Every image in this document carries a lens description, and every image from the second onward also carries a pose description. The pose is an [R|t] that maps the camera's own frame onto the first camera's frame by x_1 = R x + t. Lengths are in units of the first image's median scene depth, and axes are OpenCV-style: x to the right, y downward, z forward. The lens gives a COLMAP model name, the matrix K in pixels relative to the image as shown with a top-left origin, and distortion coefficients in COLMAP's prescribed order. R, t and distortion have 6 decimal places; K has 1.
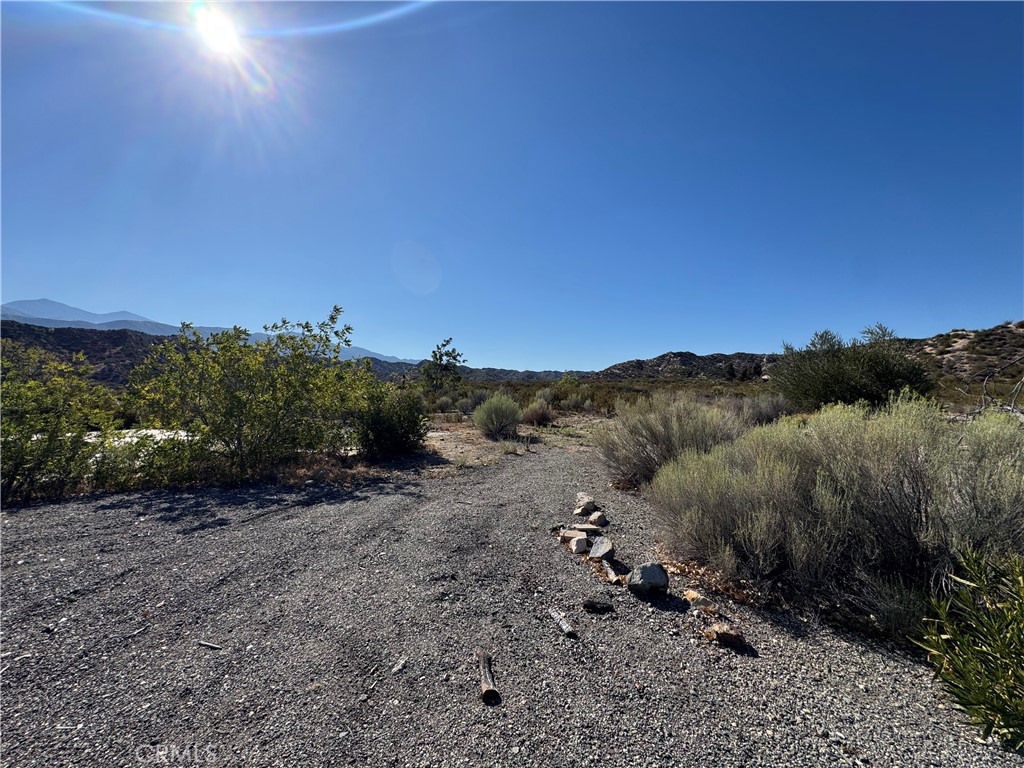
lens RADIAL K [[407.5, 0, 513.3], [0, 407.5, 380.6], [0, 0, 1]] dist [-0.002716, 0.000357]
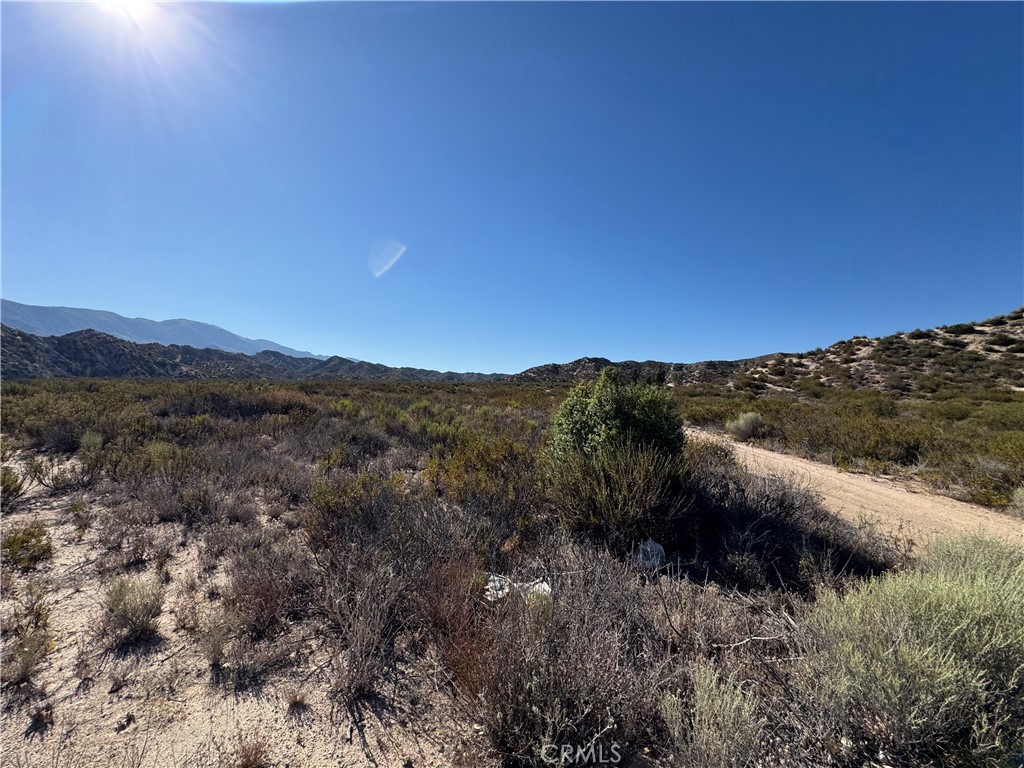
lens RADIAL K [[407.5, 0, 513.2], [0, 407.5, 386.2], [0, 0, 1]] dist [-0.002716, 0.000357]
pose [[0.983475, 0.027058, 0.179008, 1.102606], [-0.028592, 0.999573, 0.005992, 0.000893], [-0.178769, -0.011011, 0.983829, 1.498378]]
